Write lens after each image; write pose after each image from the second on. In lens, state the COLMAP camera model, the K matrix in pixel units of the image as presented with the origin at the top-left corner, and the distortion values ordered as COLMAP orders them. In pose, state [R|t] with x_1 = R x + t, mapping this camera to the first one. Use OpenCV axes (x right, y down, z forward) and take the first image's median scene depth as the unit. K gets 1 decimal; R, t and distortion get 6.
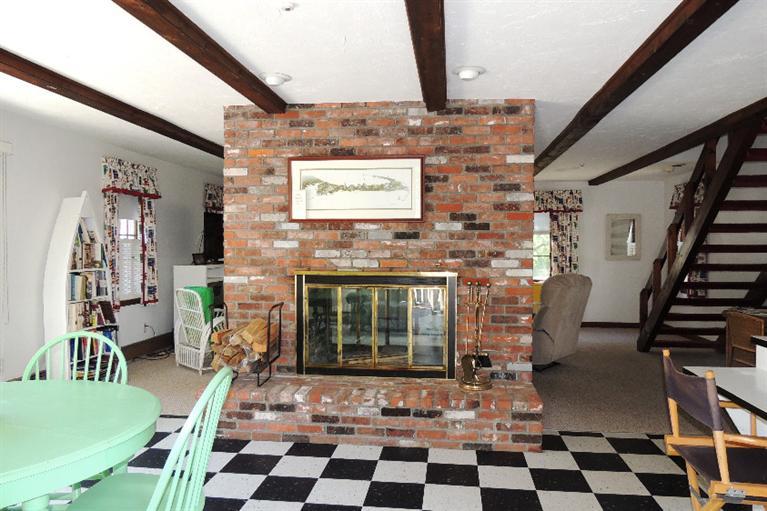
lens RADIAL K [[550.1, 0, 385.9], [0, 550.1, 255.5], [0, 0, 1]] dist [-0.002106, -0.002180]
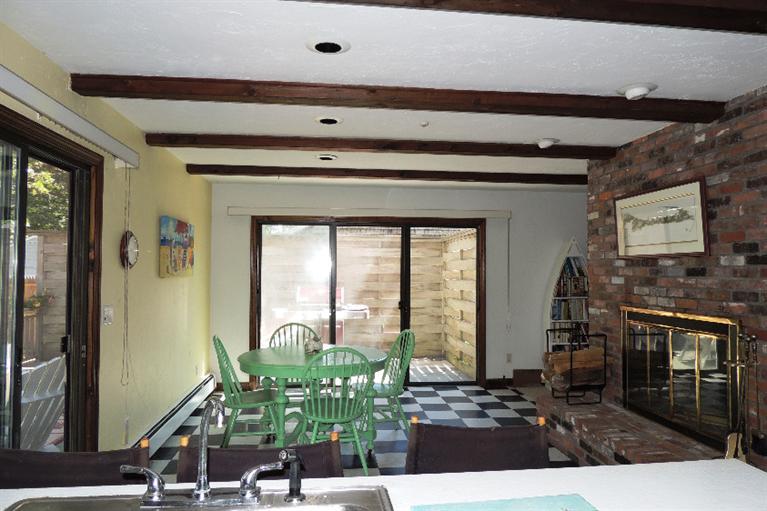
lens RADIAL K [[550.1, 0, 380.9], [0, 550.1, 258.2], [0, 0, 1]] dist [-0.002106, -0.002180]
pose [[0.226047, -0.026757, -0.973749, 0.759420], [-0.010002, 0.999506, -0.029786, -0.027664], [0.974065, 0.016473, 0.225668, 0.332636]]
